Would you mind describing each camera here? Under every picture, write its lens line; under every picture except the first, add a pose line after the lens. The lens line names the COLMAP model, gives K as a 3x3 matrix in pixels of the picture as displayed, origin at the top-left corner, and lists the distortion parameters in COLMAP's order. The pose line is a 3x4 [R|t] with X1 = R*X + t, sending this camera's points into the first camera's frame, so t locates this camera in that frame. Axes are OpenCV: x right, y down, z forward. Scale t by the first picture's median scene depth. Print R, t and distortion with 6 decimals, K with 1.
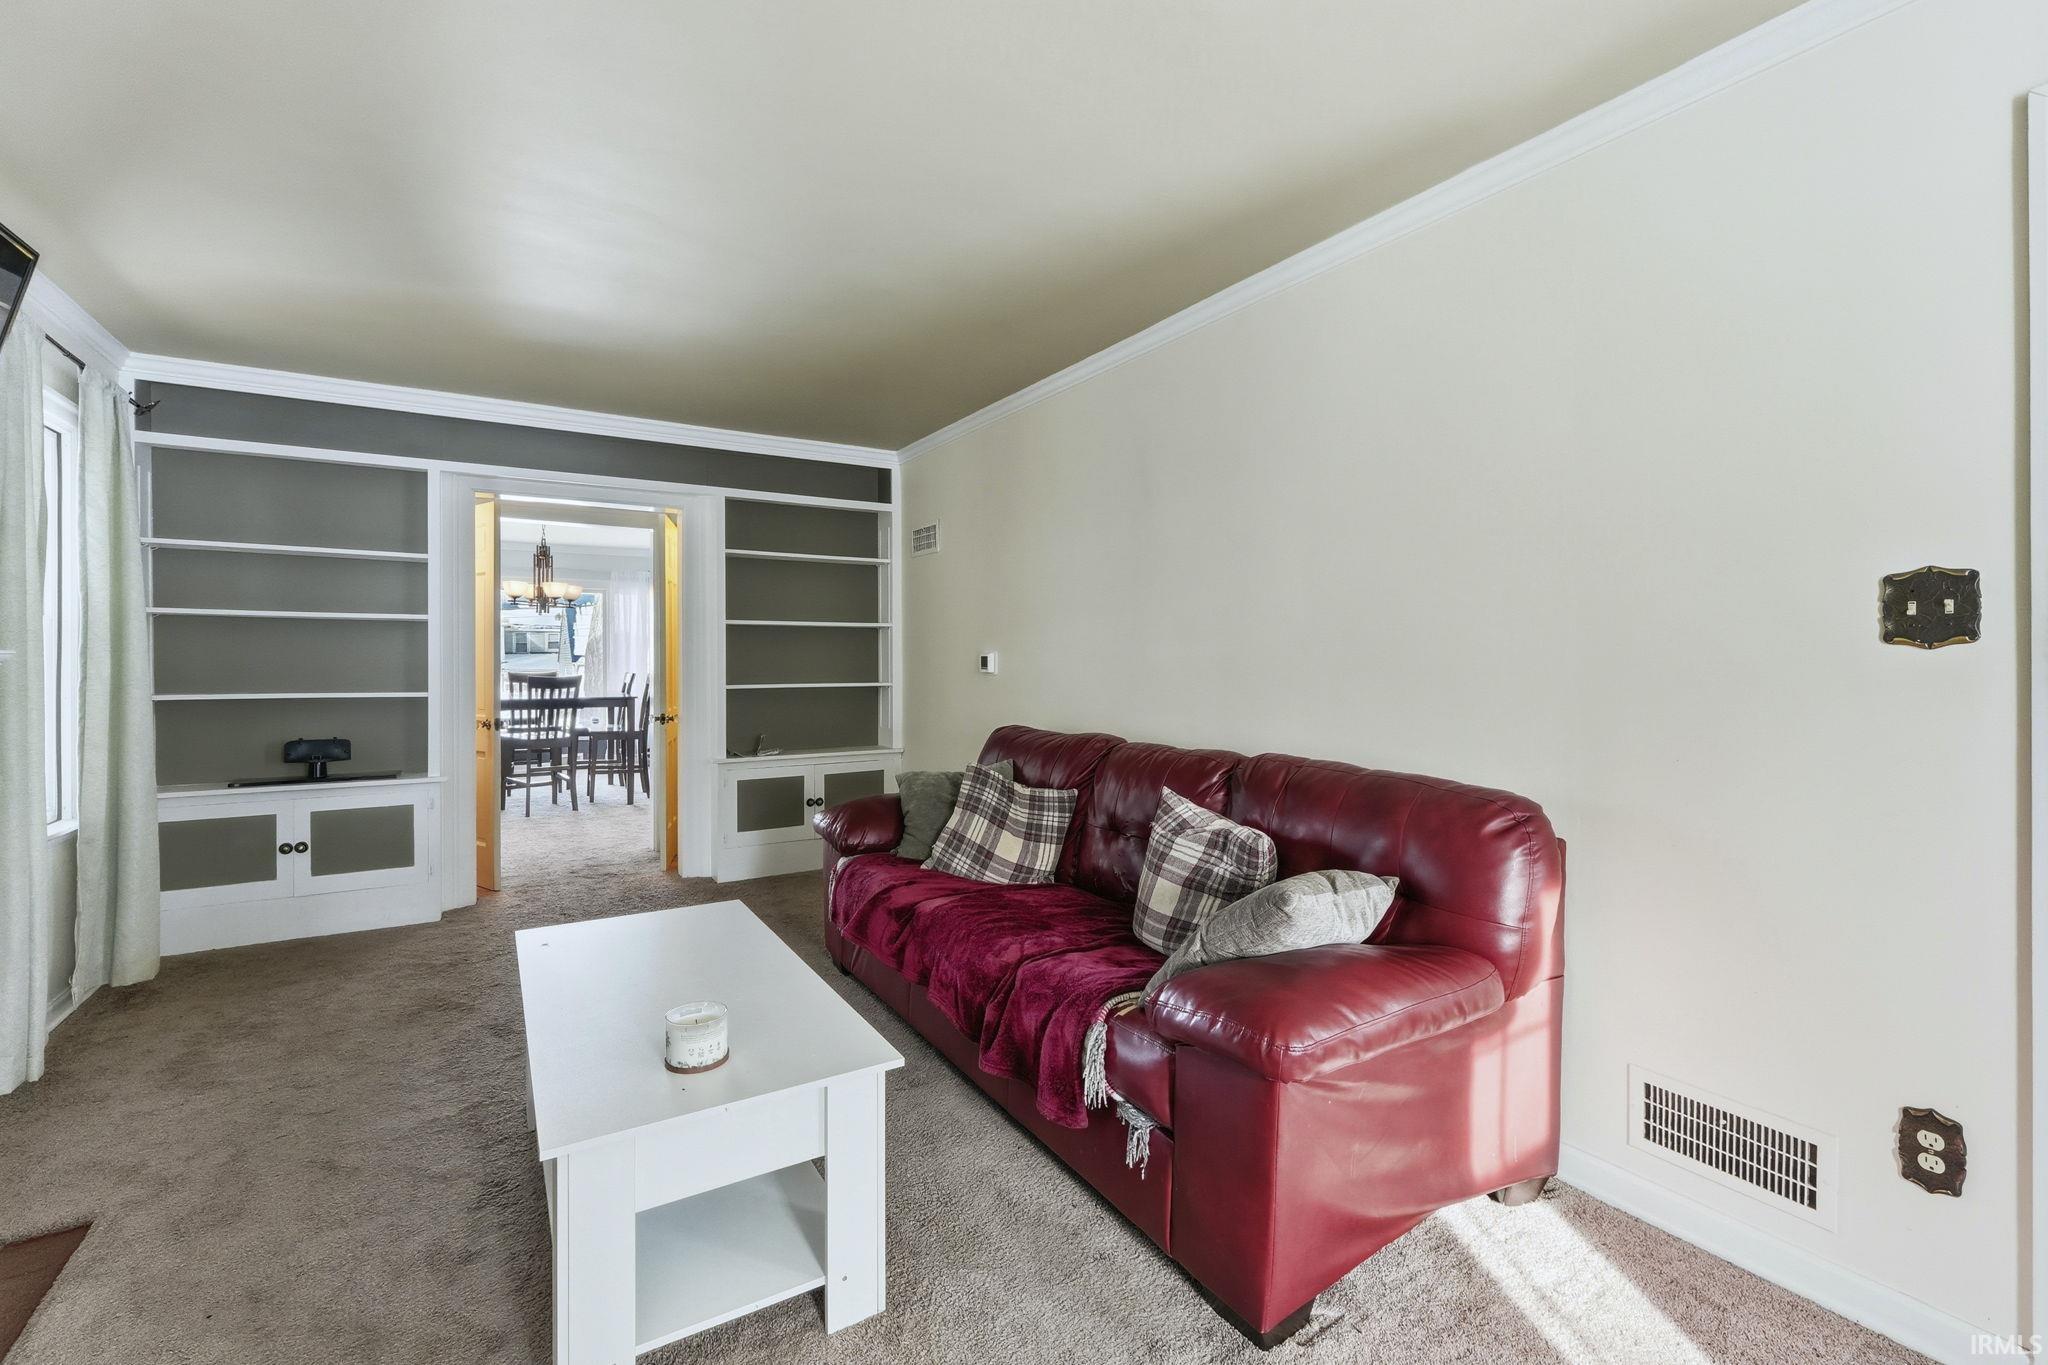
lens RADIAL K [[848.5, 0, 1024.0], [0, 848.5, 682.5], [0, 0, 1]] dist [-0.001607, -0.000060]
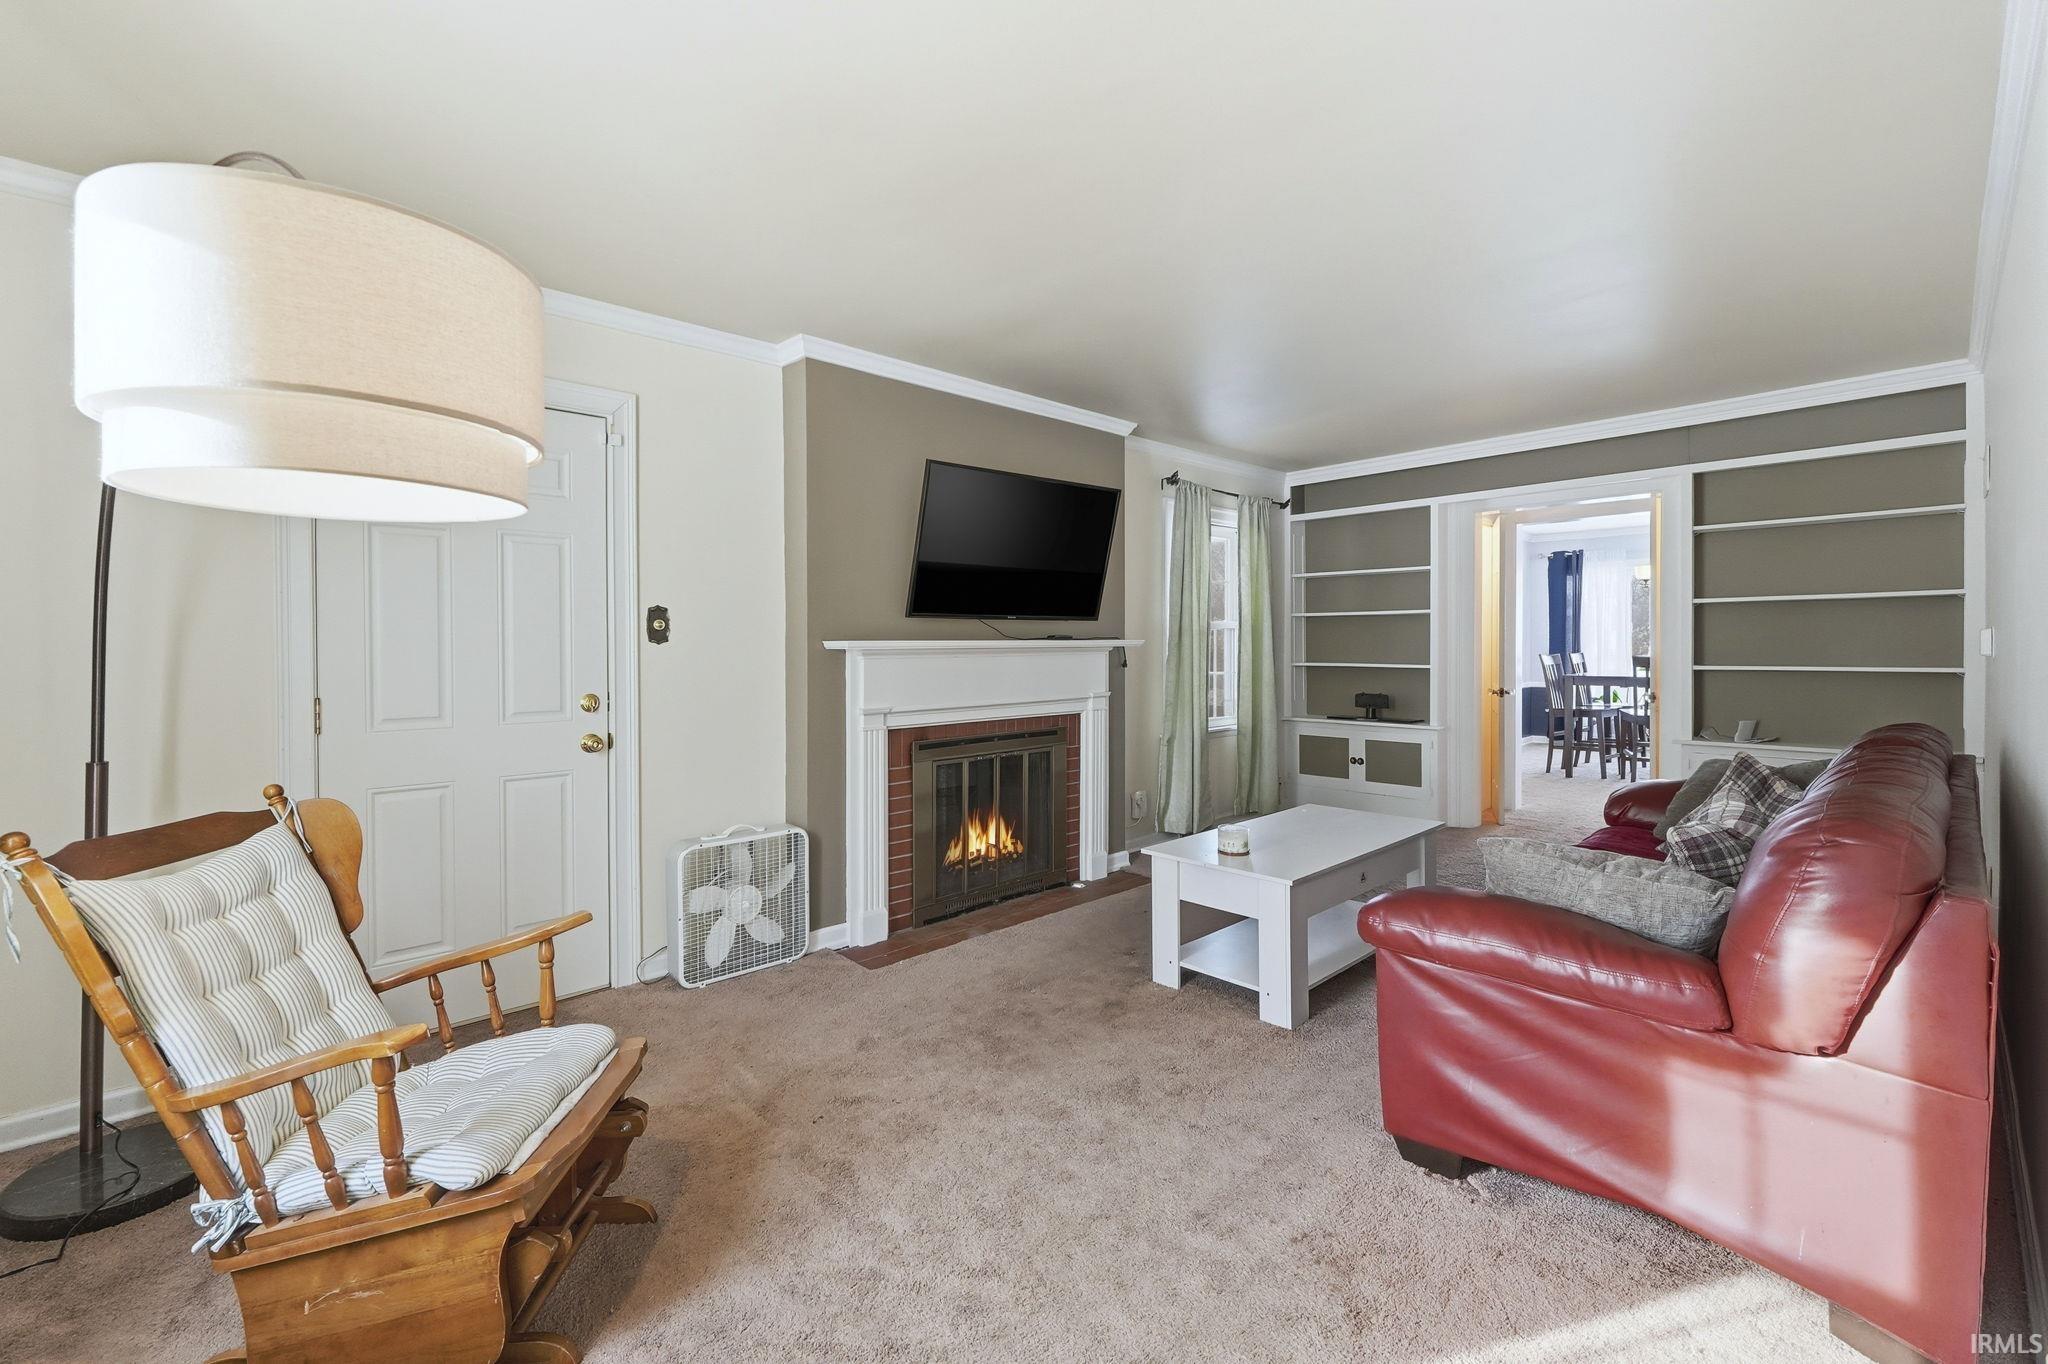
lens RADIAL K [[874.7, 0, 1018.2], [0, 874.7, 654.6], [0, 0, 1]] dist [-0.000584, 0.000294]
pose [[0.207964, 0.011634, -0.978067, 0.596745], [-0.014132, 0.999861, 0.008888, -0.008325], [0.978034, 0.011974, 0.208100, 0.038566]]
